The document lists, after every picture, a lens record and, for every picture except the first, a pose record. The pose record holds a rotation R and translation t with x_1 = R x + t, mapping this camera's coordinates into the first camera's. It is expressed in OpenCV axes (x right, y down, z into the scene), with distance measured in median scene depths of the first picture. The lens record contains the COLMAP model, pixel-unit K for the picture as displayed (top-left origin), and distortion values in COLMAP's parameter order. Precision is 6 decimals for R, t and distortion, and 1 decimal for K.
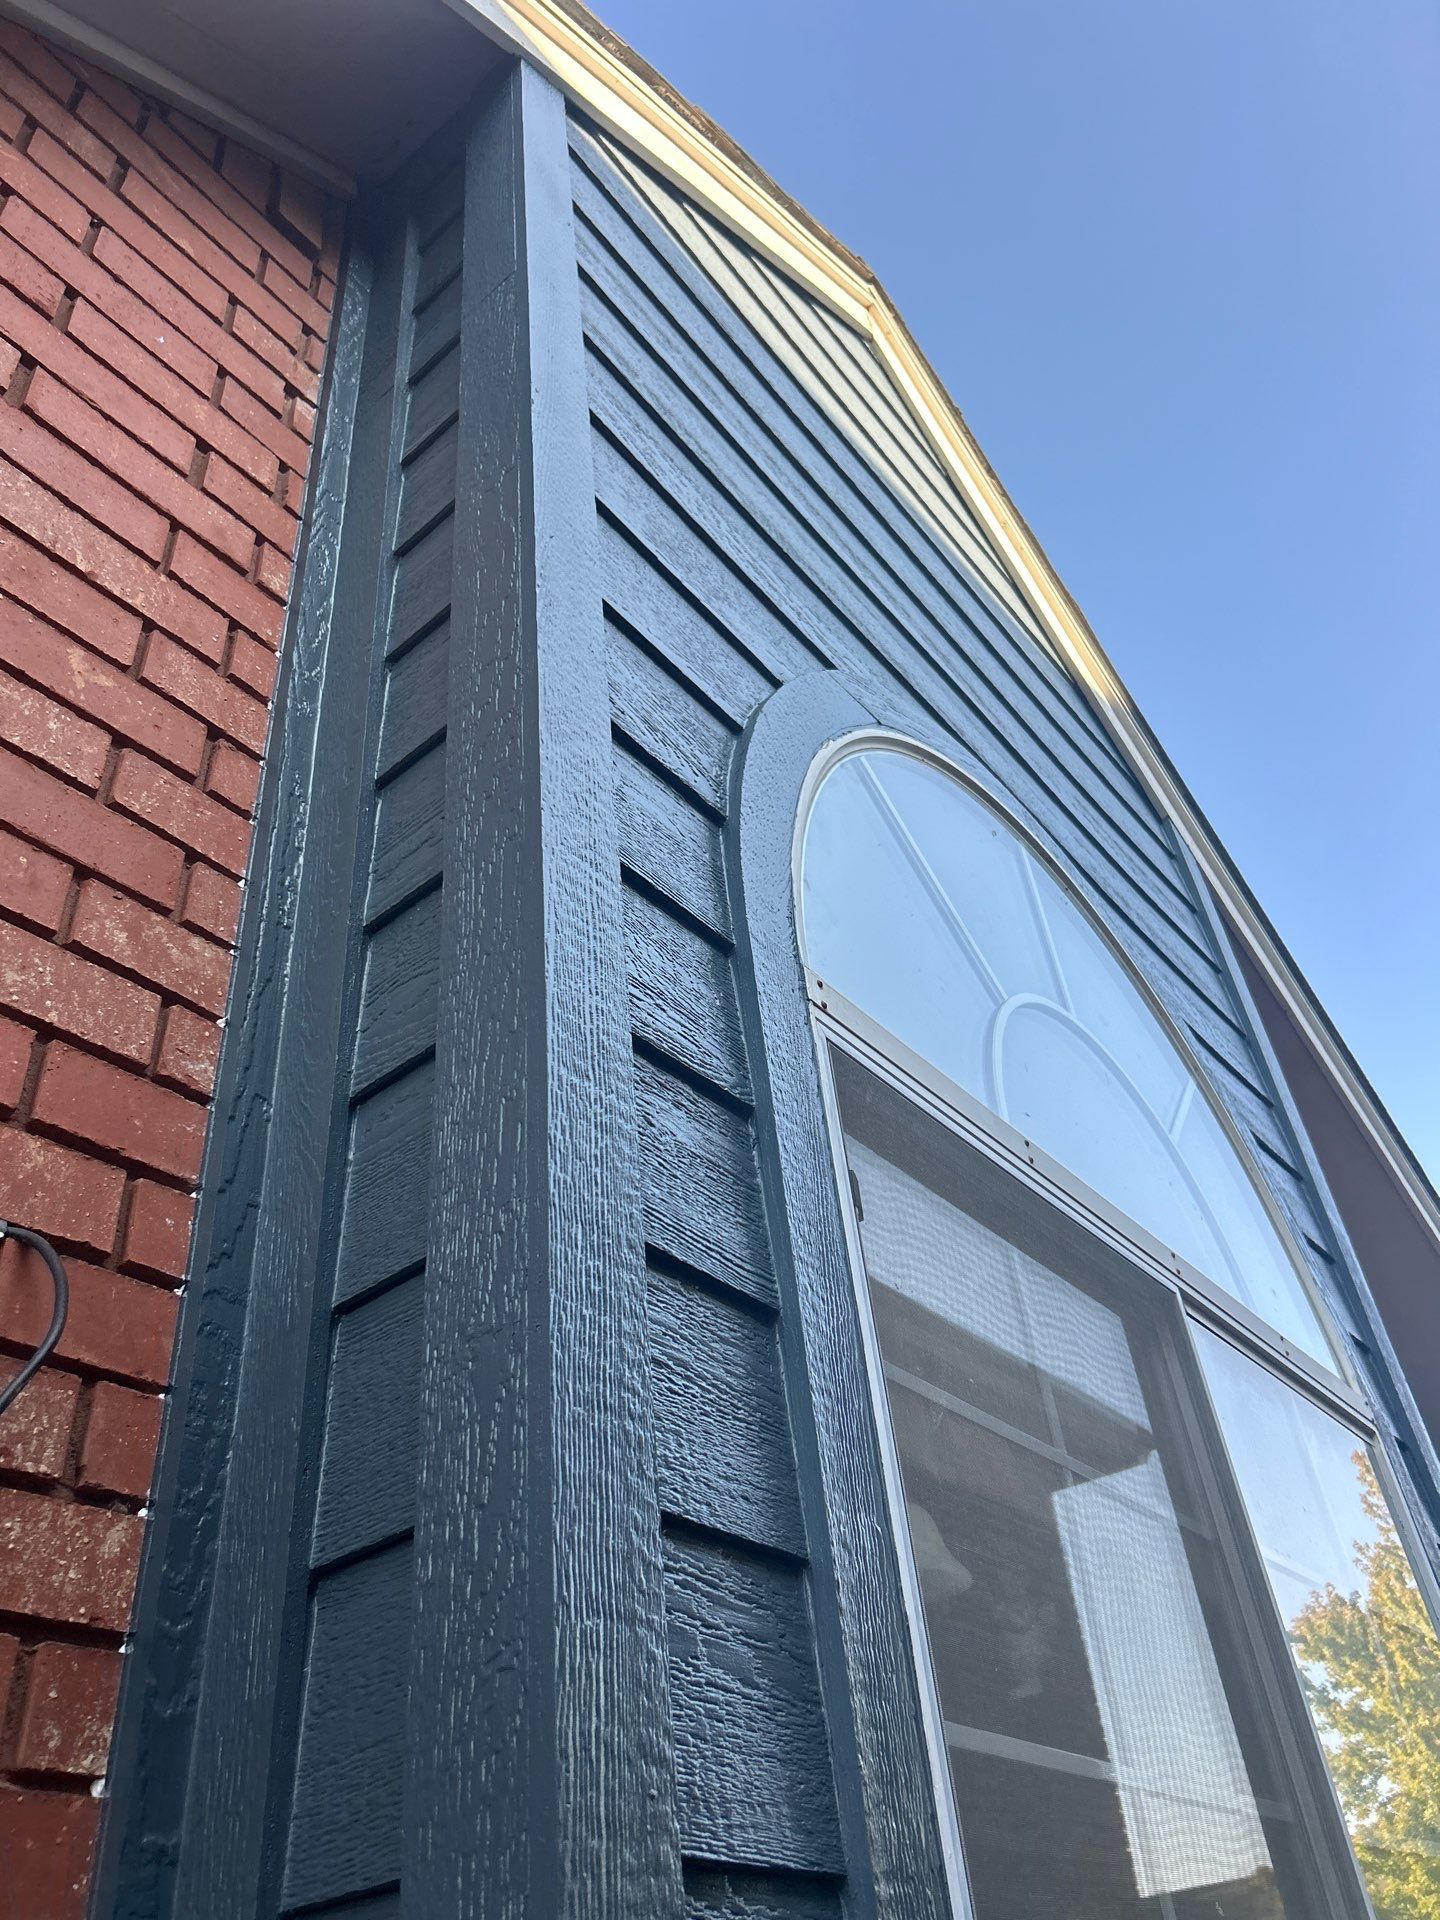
lens RADIAL K [[1552.4, 0, 789.7], [0, 1552.4, 1000.0], [0, 0, 1]] dist [0.044837, -0.063240]
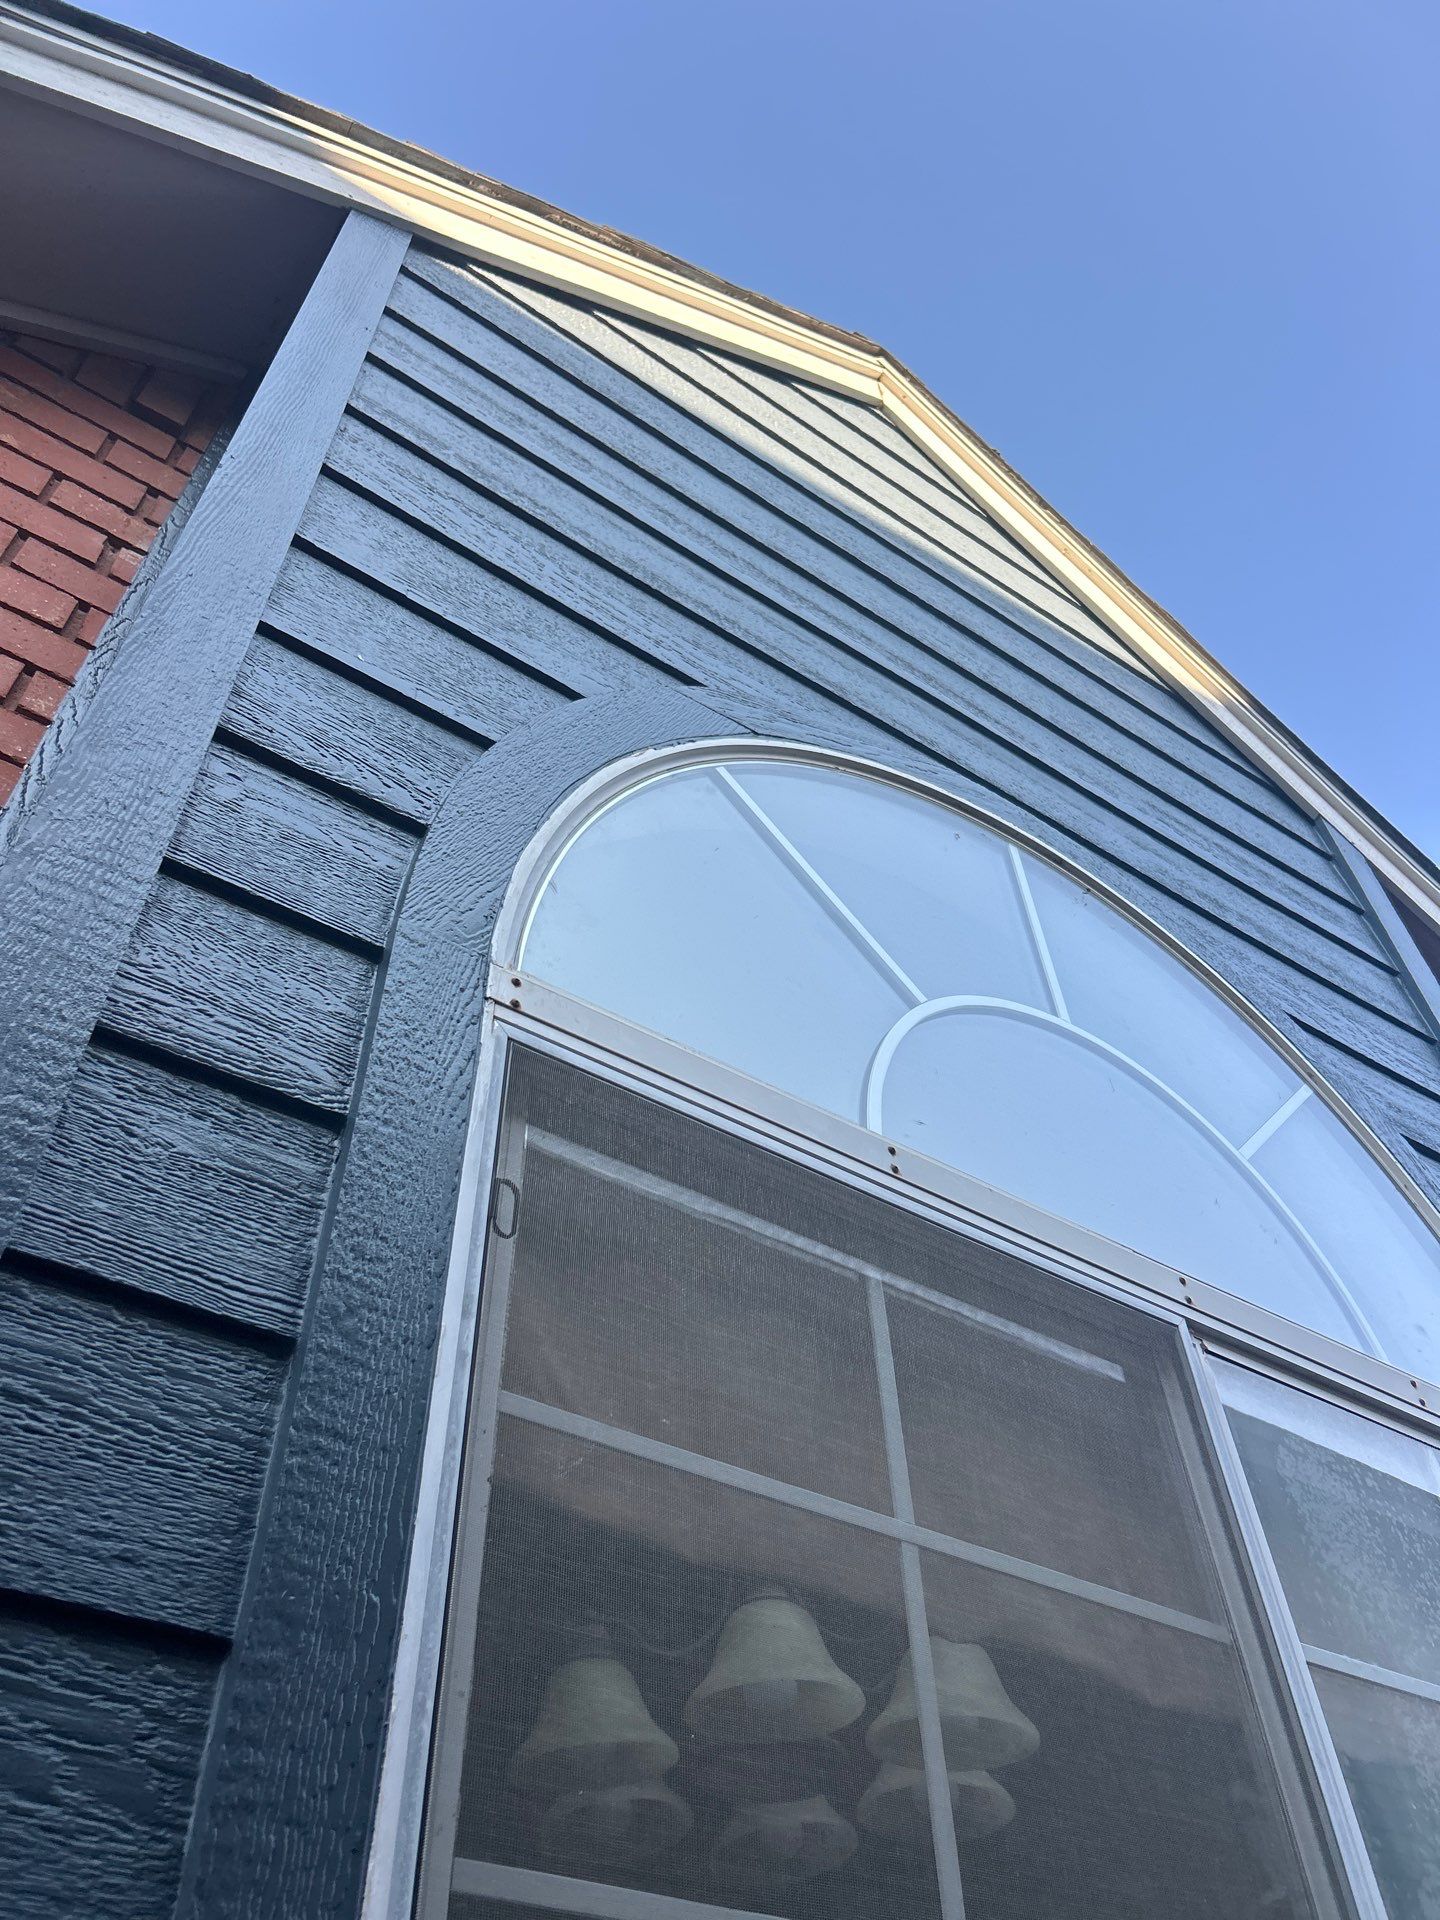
lens RADIAL K [[1536.4, 0, 767.3], [0, 1536.4, 961.3], [0, 0, 1]] dist [0.045573, -0.066340]
pose [[0.942546, -0.185498, -0.277843, 0.469038], [0.141478, 0.975054, -0.171035, 0.173415], [0.302639, 0.121899, 0.945278, 0.272193]]
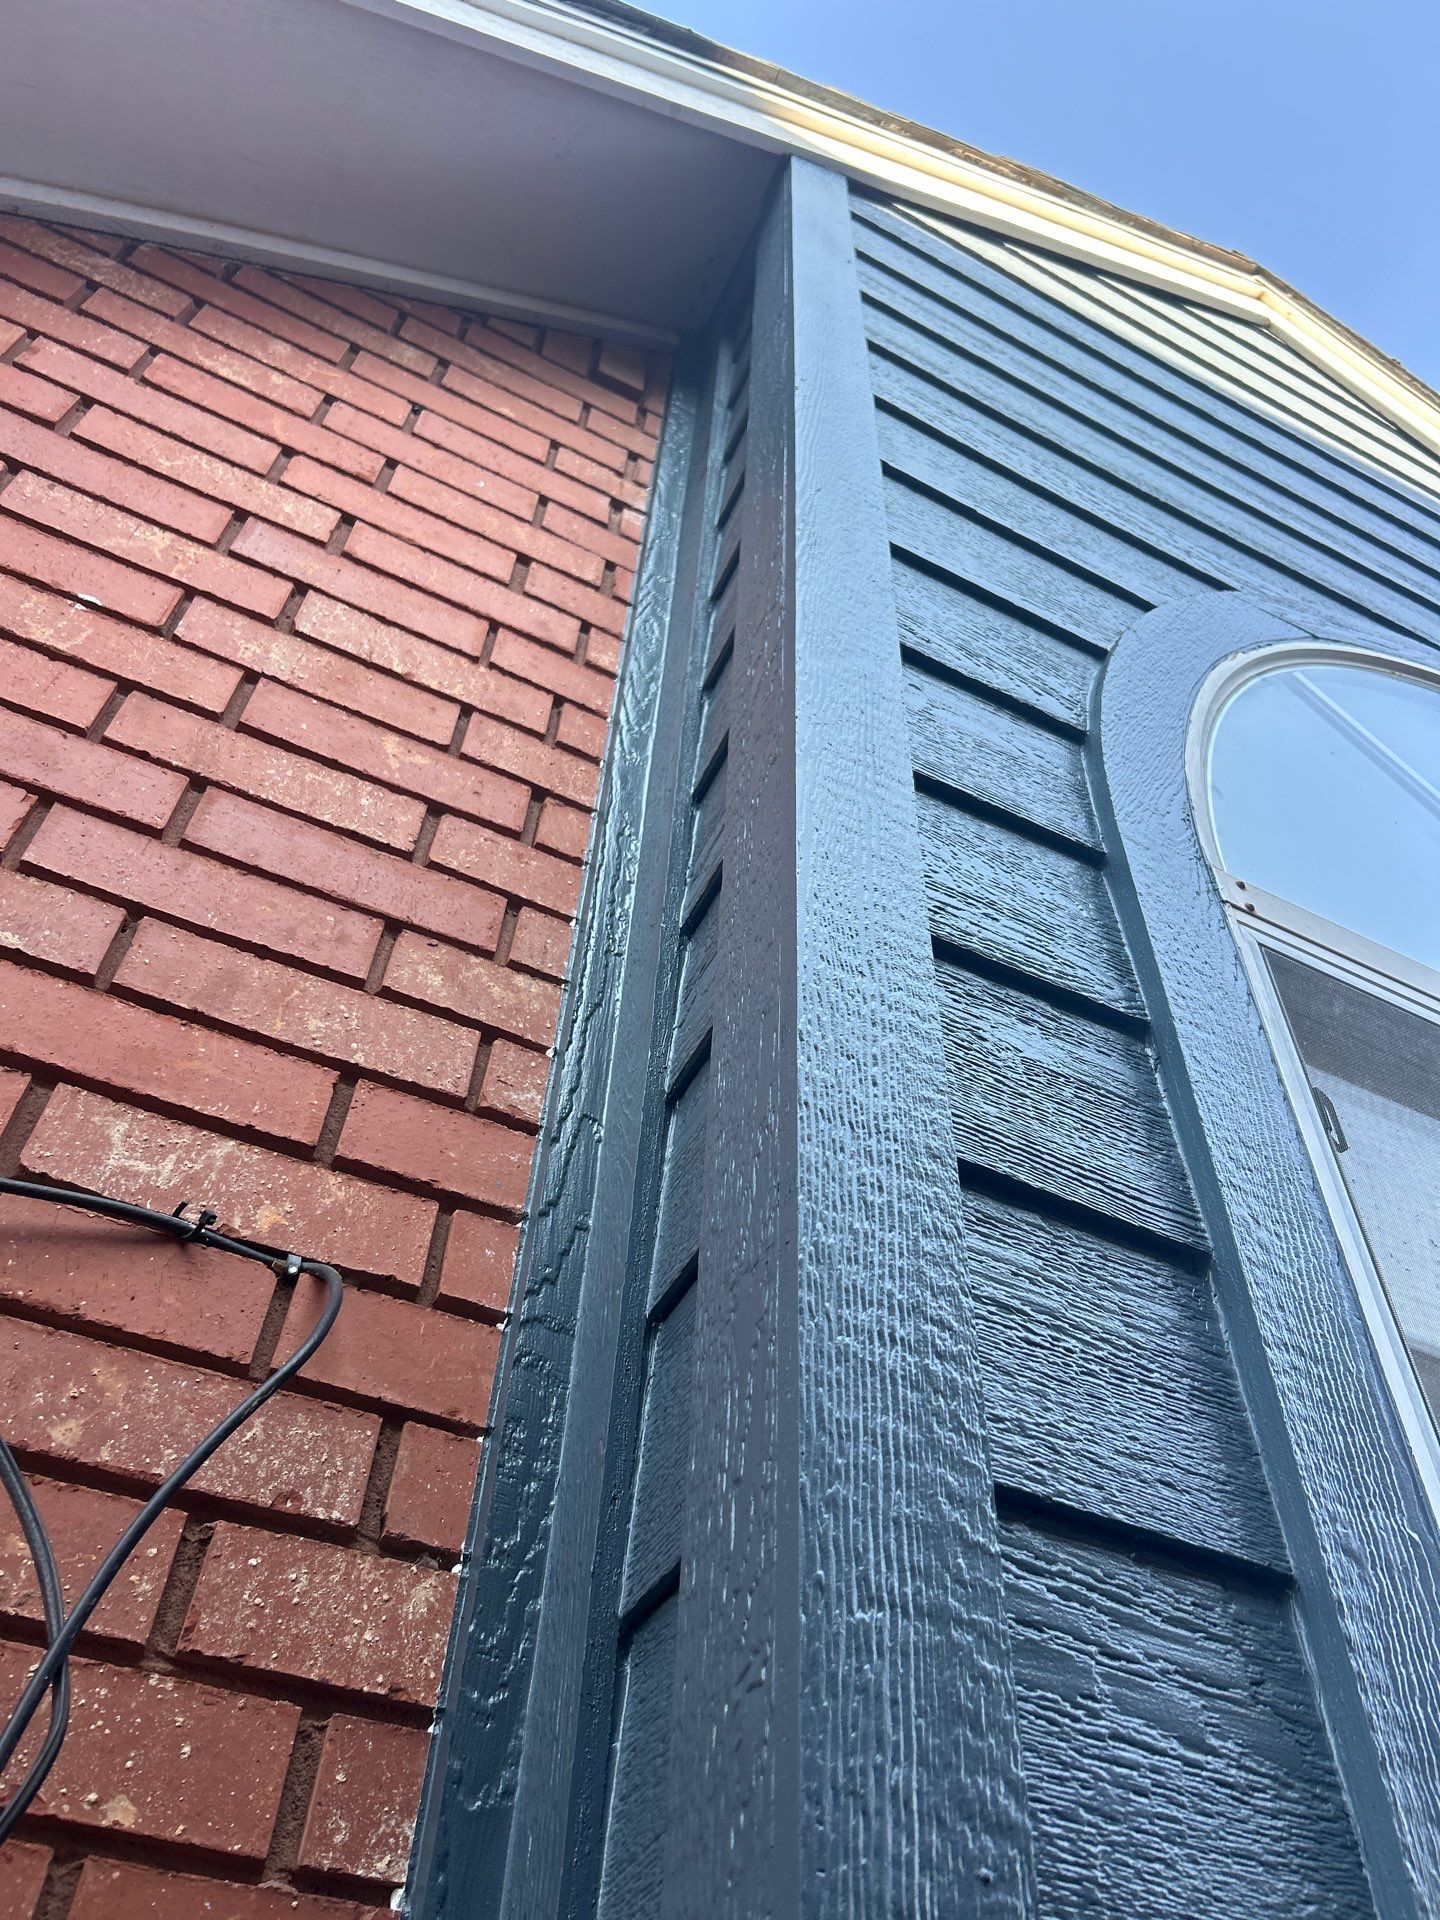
lens RADIAL K [[1544.3, 0, 720.0], [0, 1544.3, 960.0], [0, 0, 1]] dist [0.039964, -0.062150]
pose [[0.883498, -0.240717, -0.401854, 0.111144], [0.168950, 0.963872, -0.205929, 0.171547], [0.436906, 0.114045, 0.892248, 0.223485]]
